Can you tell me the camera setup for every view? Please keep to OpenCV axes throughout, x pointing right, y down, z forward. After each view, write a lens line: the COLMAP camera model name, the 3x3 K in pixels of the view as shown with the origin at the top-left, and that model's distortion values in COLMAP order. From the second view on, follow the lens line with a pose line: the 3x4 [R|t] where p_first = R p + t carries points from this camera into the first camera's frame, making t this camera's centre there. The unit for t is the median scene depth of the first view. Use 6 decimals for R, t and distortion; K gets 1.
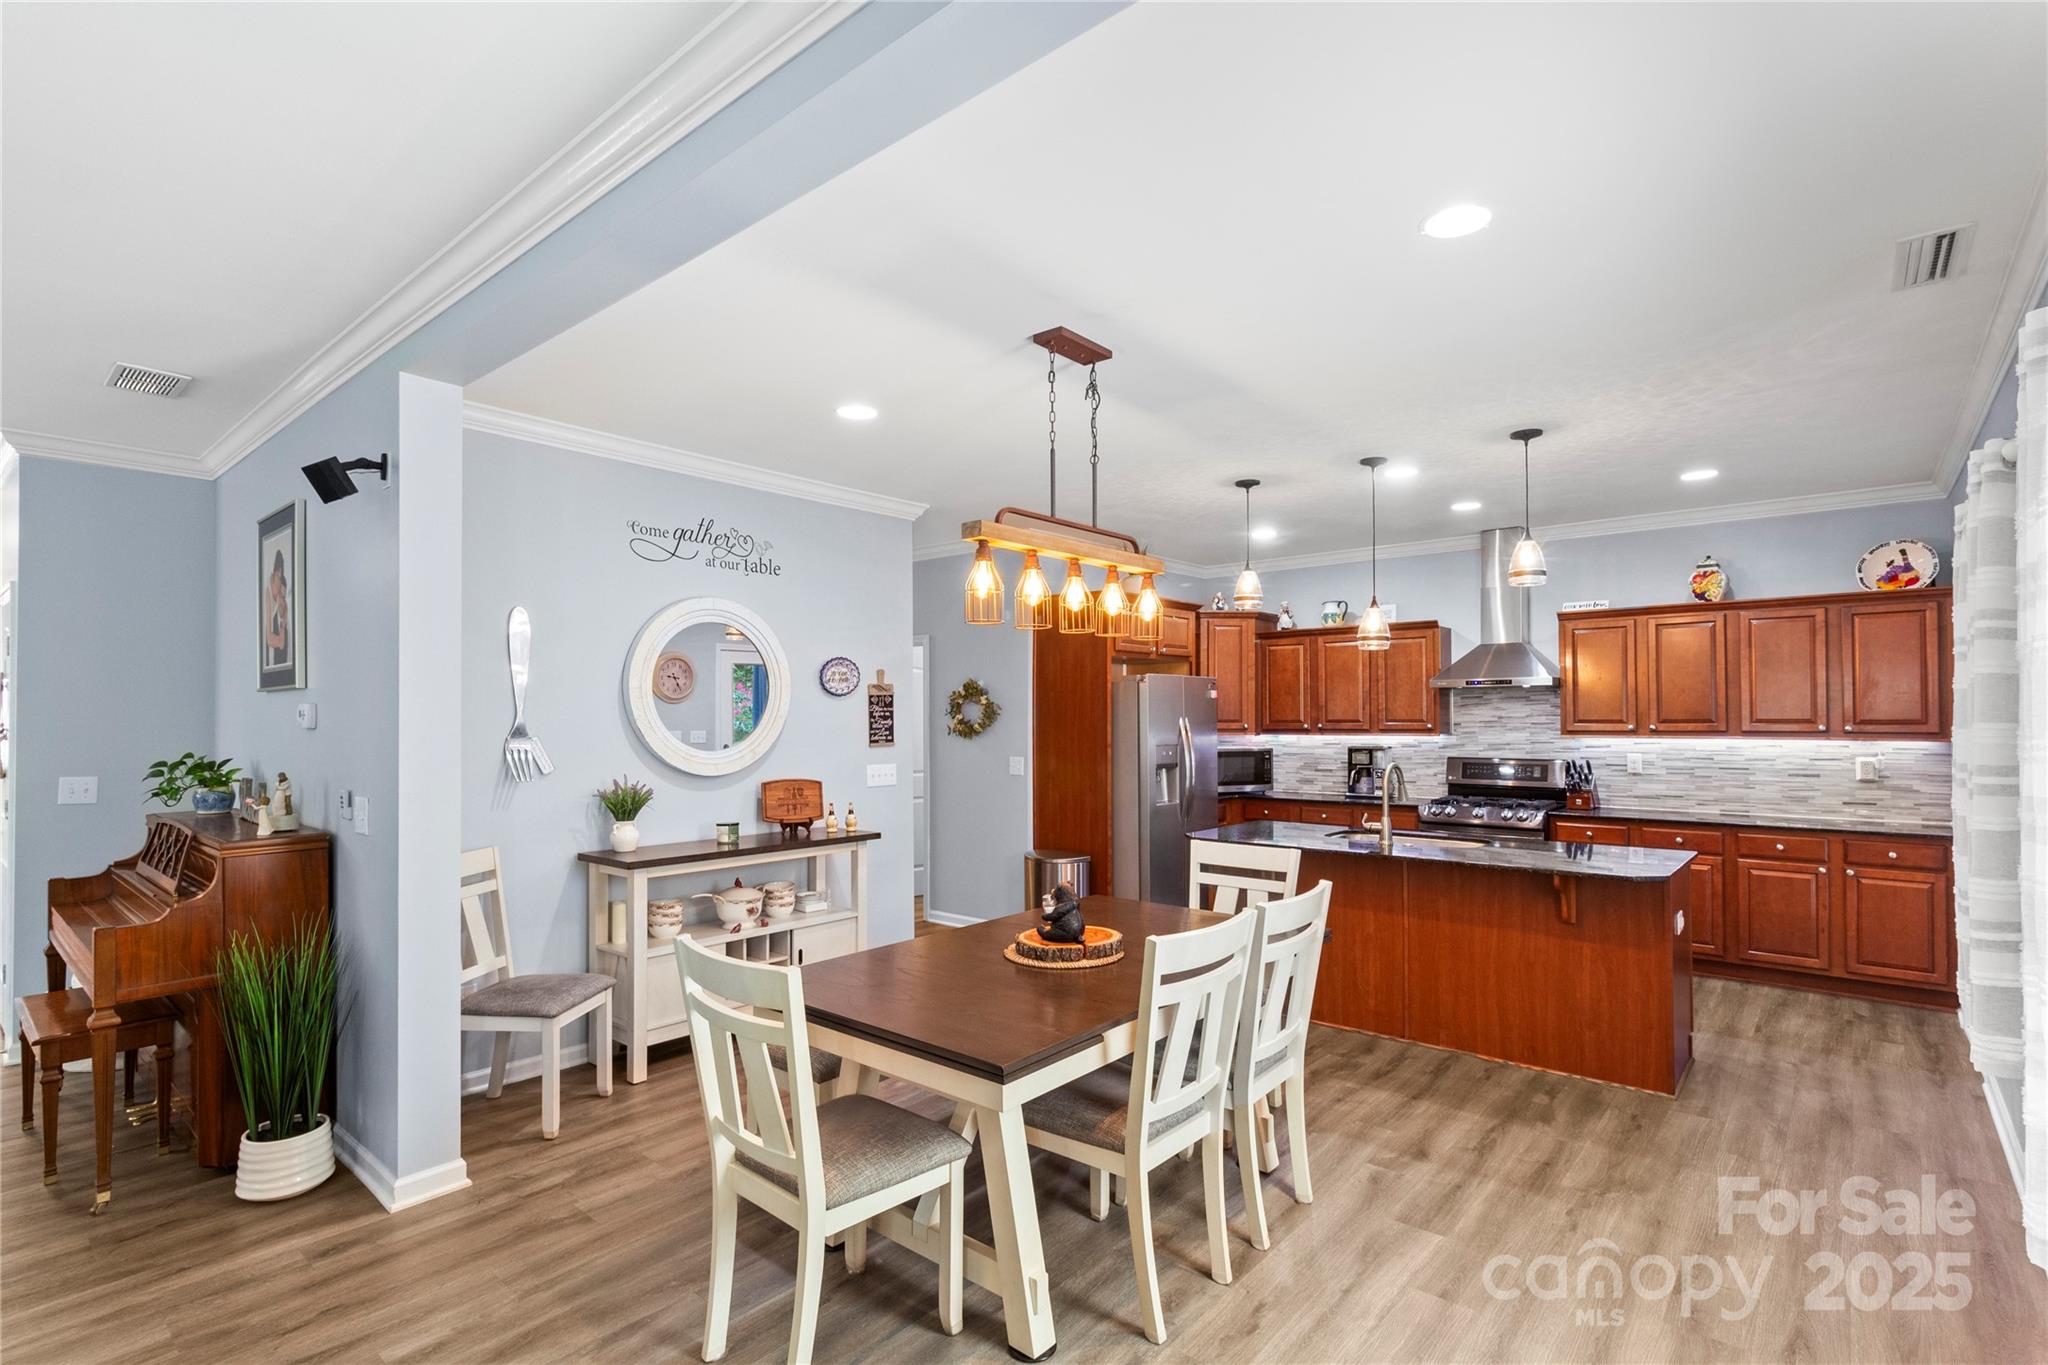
lens RADIAL K [[968.5, 0, 1044.4], [0, 968.5, 706.1], [0, 0, 1]] dist [0.002758, 0.000850]
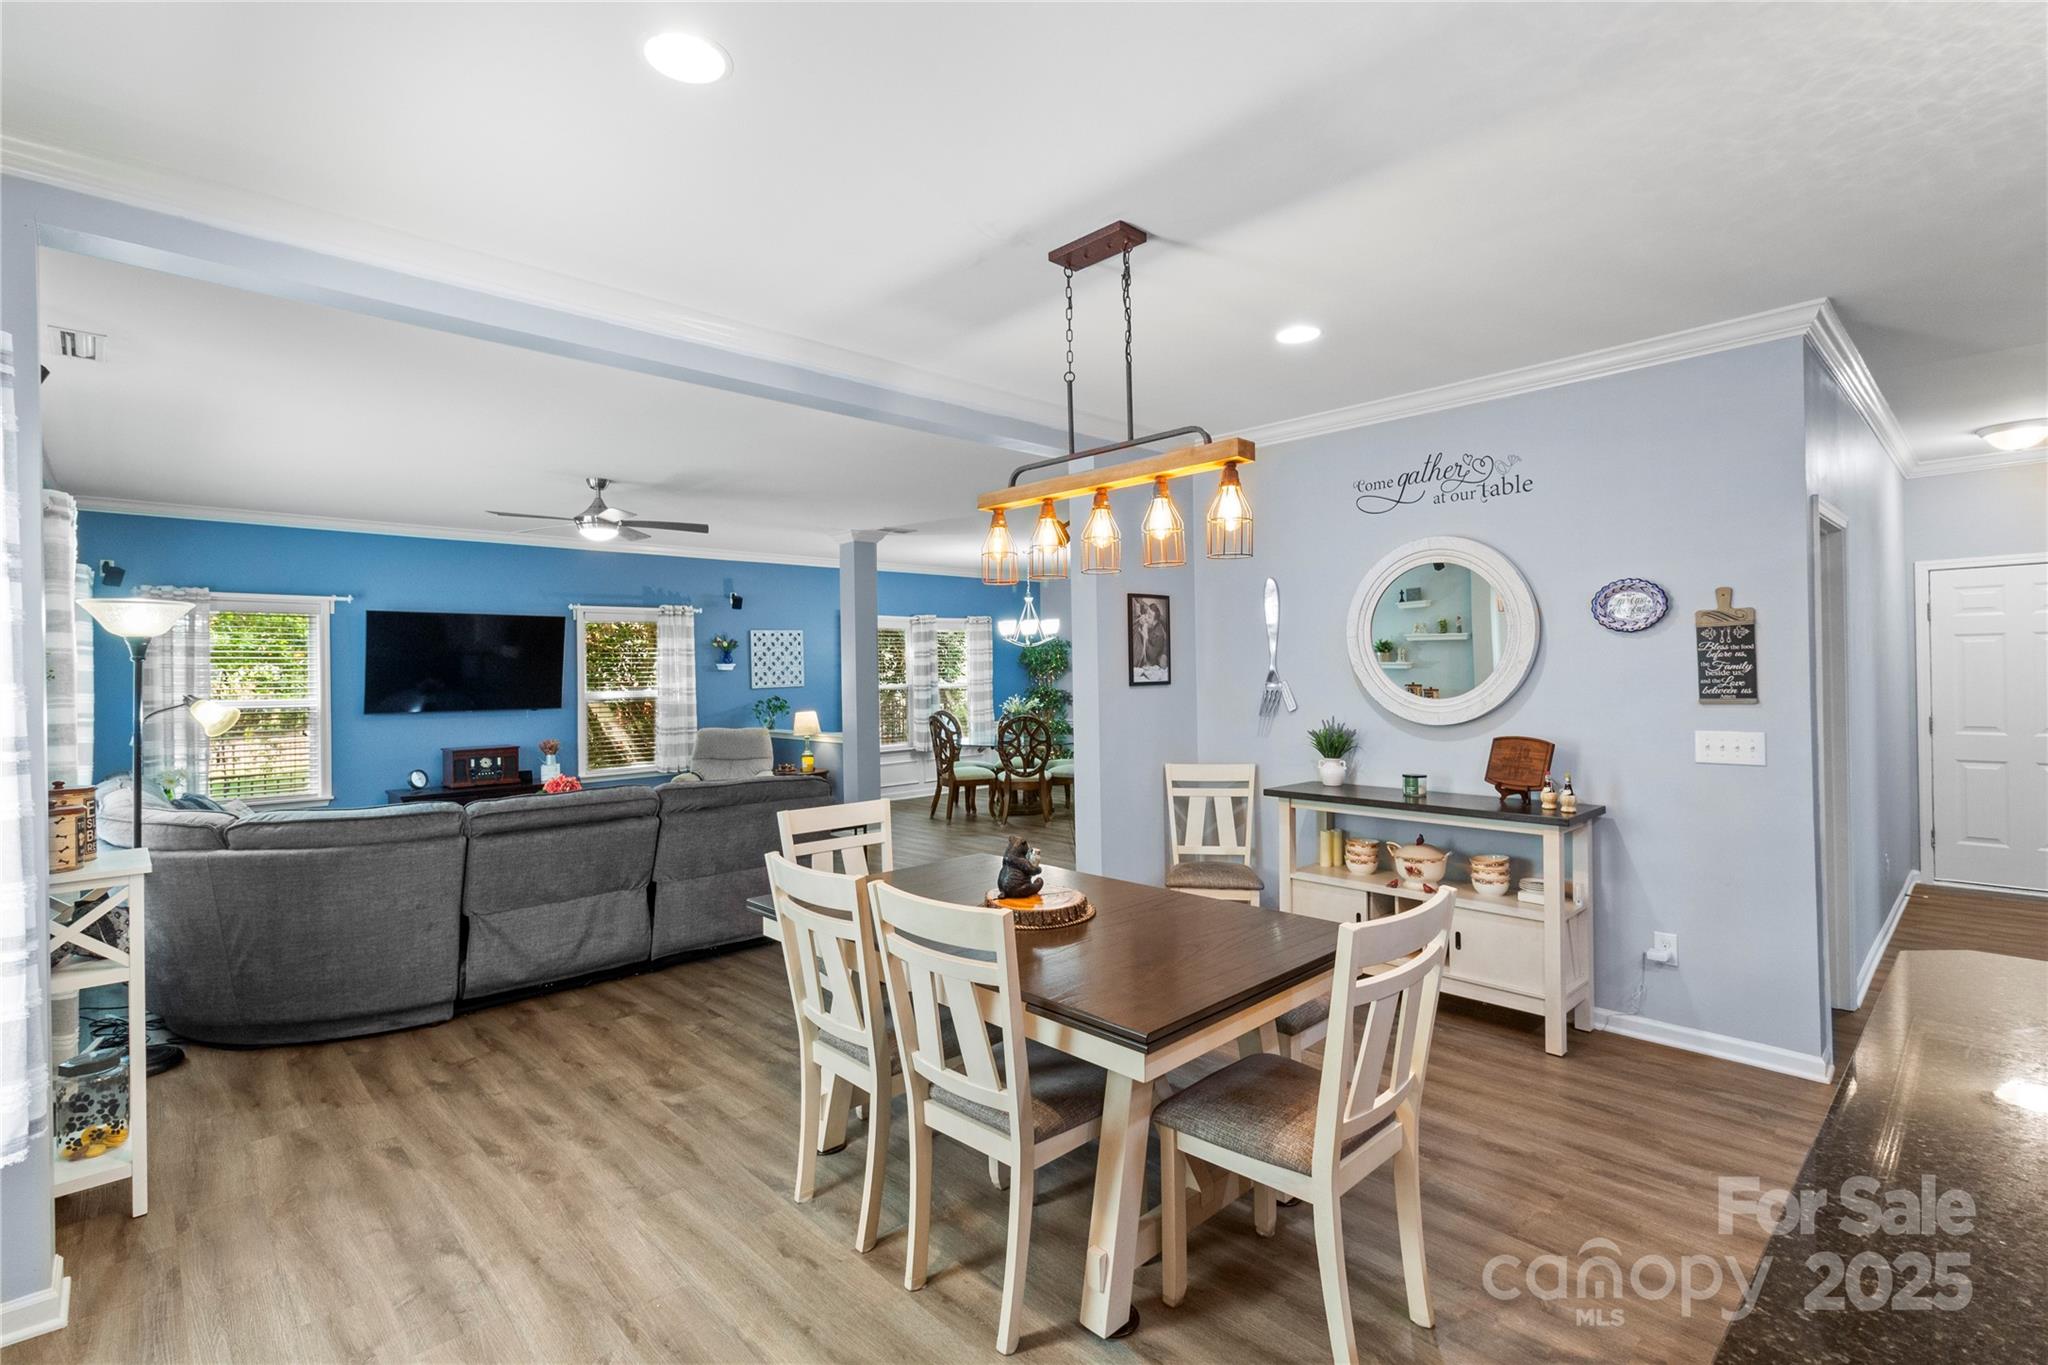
lens RADIAL K [[947.3, 0, 1041.7], [0, 947.3, 667.4], [0, 0, 1]] dist [0.002489, 0.000031]
pose [[-0.101538, 0.002271, -0.994829, 0.536246], [0.024676, 0.999695, -0.000237, 0.005419], [0.994526, -0.024573, -0.101563, 0.618984]]
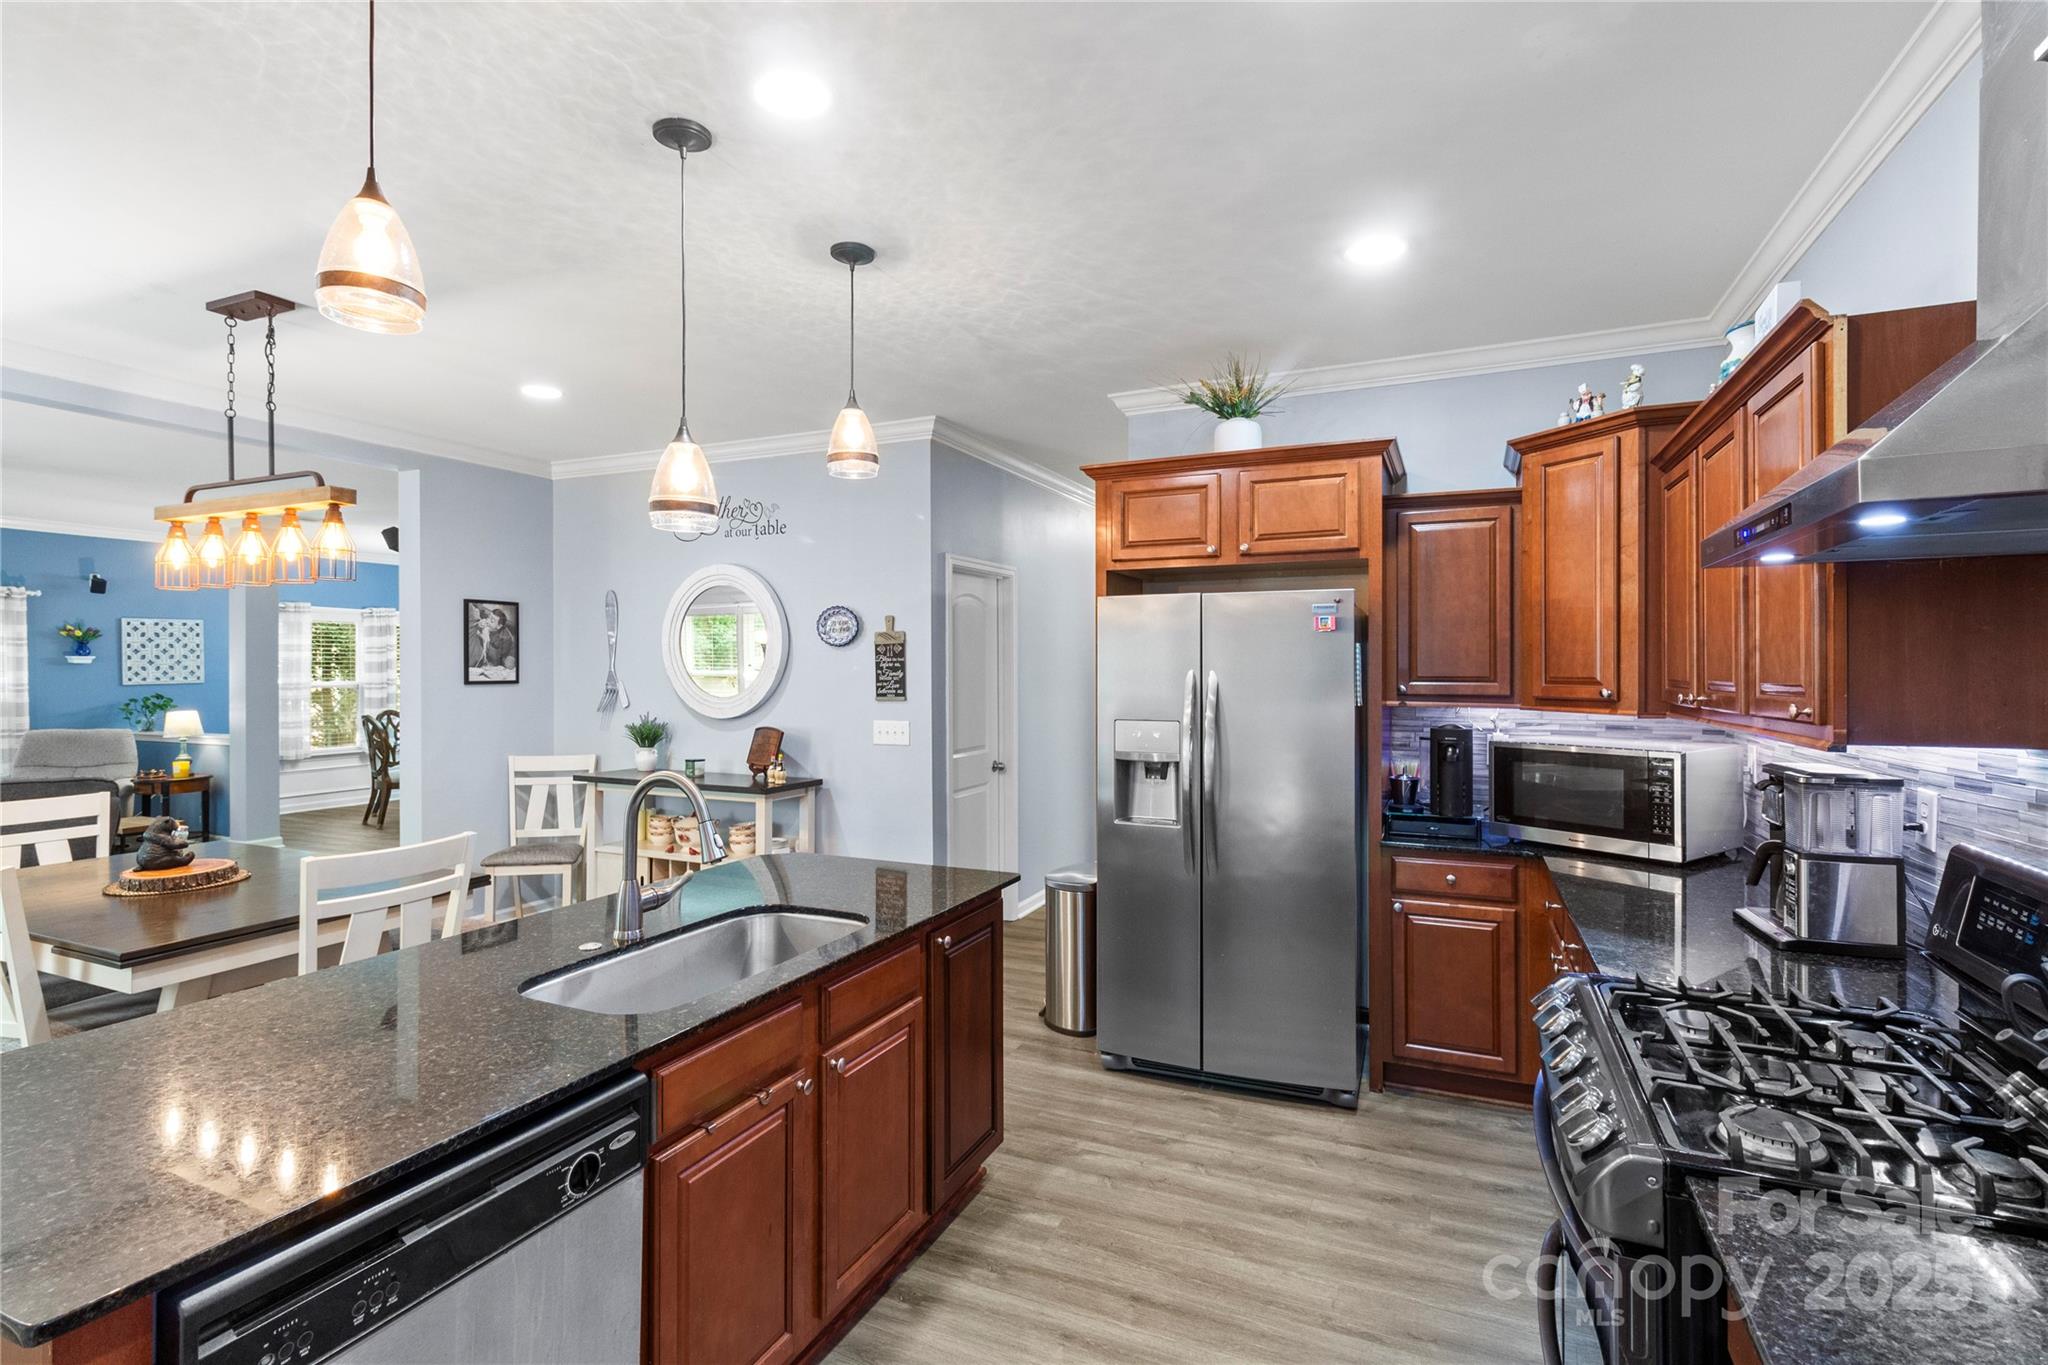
lens RADIAL K [[947.3, 0, 1039.3], [0, 947.3, 667.5], [0, 0, 1]] dist [0.002489, 0.000031]
pose [[0.278542, 0.001992, -0.960422, 0.737376], [0.008030, 0.999958, 0.004403, 0.007918], [0.960391, -0.008939, 0.278514, 0.912589]]
